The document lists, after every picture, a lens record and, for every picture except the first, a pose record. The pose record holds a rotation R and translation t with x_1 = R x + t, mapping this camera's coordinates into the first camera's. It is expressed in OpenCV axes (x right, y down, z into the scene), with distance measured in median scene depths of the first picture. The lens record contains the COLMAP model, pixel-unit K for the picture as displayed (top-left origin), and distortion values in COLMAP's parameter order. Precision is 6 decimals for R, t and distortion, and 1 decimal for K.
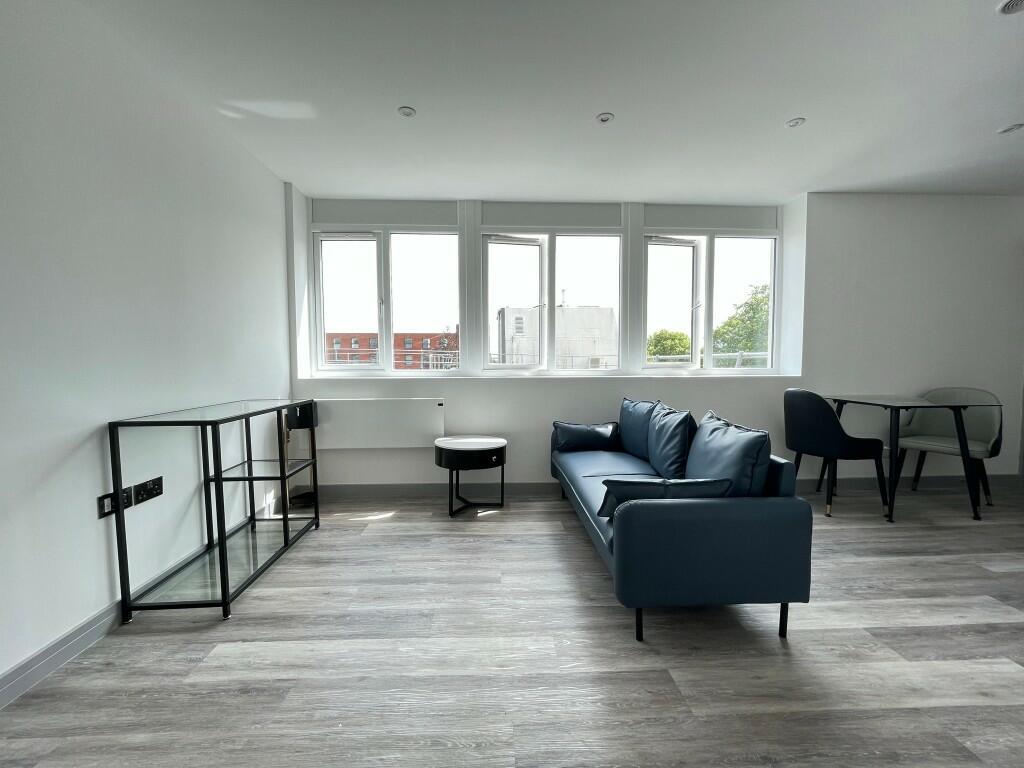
lens RADIAL K [[412.4, 0, 512.0], [0, 412.4, 384.0], [0, 0, 1]] dist [-0.001130, 0.000484]
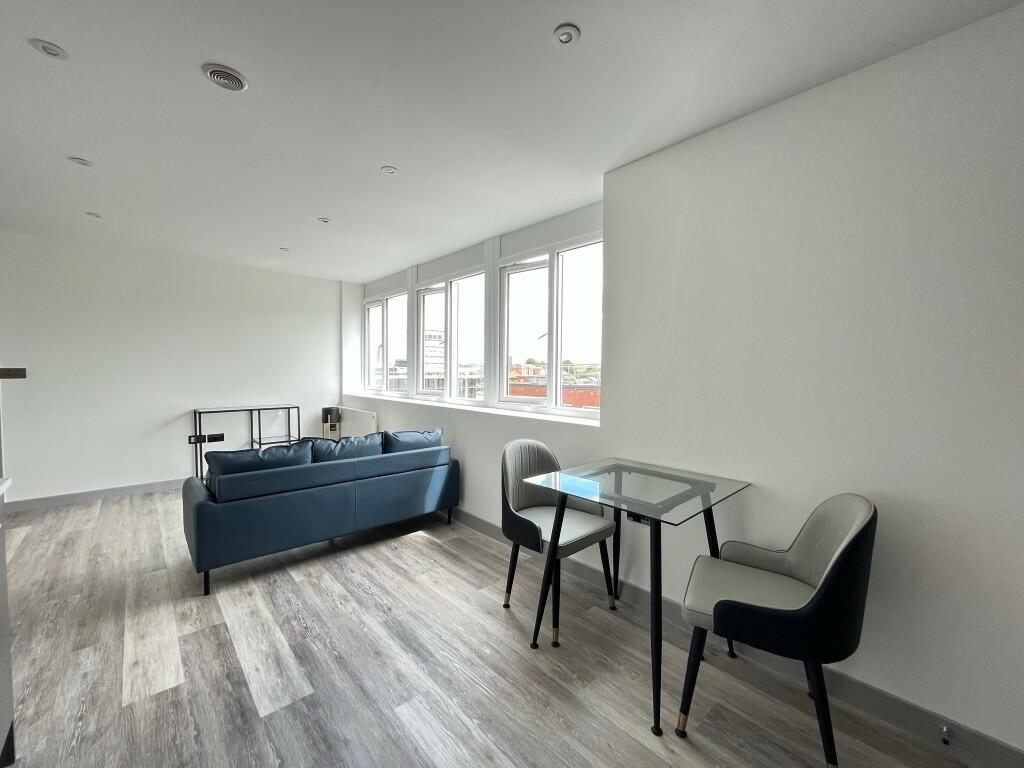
lens RADIAL K [[412.4, 0, 512.0], [0, 412.4, 384.0], [0, 0, 1]] dist [-0.001130, 0.000484]
pose [[0.636002, 0.038262, -0.770738, 2.108280], [-0.047779, 0.998806, 0.010157, -0.173920], [0.770207, 0.030365, 0.637071, 0.757766]]
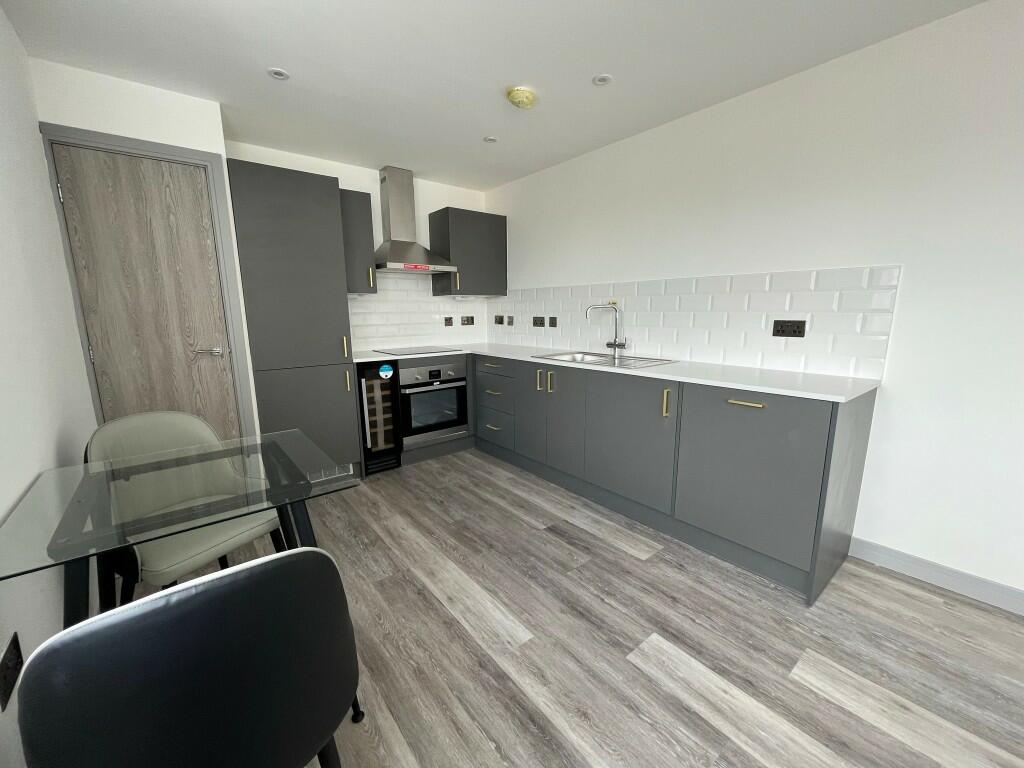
lens RADIAL K [[412.4, 0, 512.0], [0, 412.4, 384.0], [0, 0, 1]] dist [-0.001130, 0.000484]
pose [[-0.584869, -0.130178, 0.800614, 0.717707], [0.051734, 0.979041, 0.196983, -0.188335], [-0.809476, 0.156628, -0.565876, 1.582743]]
